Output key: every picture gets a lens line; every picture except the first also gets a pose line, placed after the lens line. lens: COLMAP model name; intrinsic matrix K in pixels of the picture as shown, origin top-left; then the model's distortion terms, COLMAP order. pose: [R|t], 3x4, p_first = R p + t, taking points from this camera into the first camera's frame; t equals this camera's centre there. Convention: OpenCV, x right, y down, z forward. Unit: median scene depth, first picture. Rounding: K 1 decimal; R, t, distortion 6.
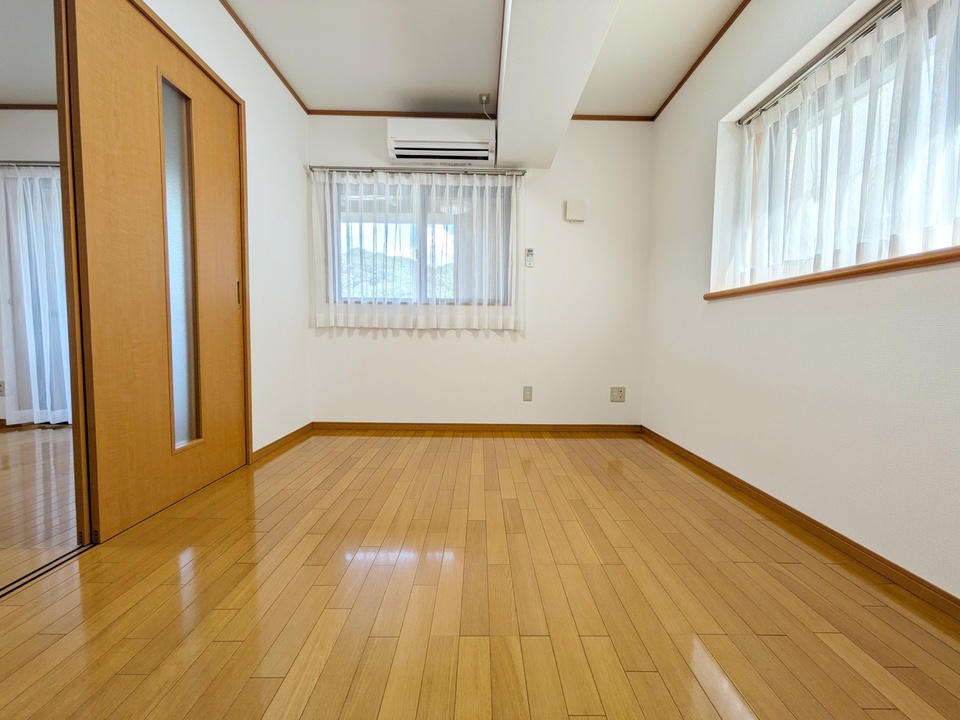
lens RADIAL K [[378.9, 0, 485.6], [0, 378.9, 358.5], [0, 0, 1]] dist [0.002370, 0.000315]
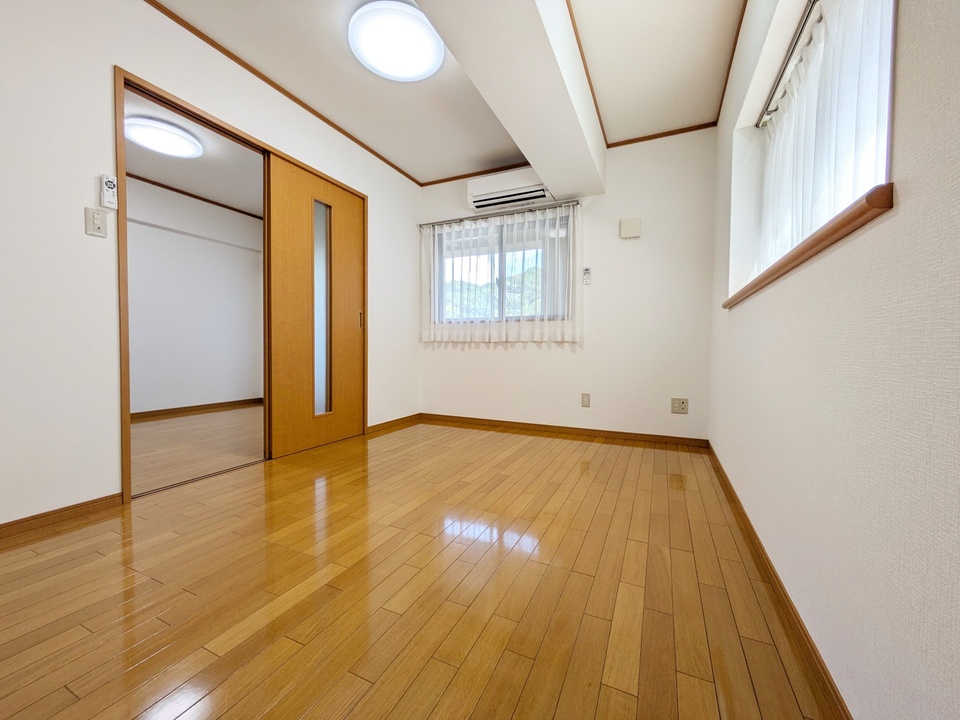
lens RADIAL K [[378.9, 0, 486.4], [0, 378.9, 358.6], [0, 0, 1]] dist [0.002370, 0.000315]
pose [[0.903091, 0.005700, -0.429412, 0.335999], [-0.021728, 0.999238, -0.032431, 0.015663], [0.428899, 0.038618, 0.902526, -0.110701]]
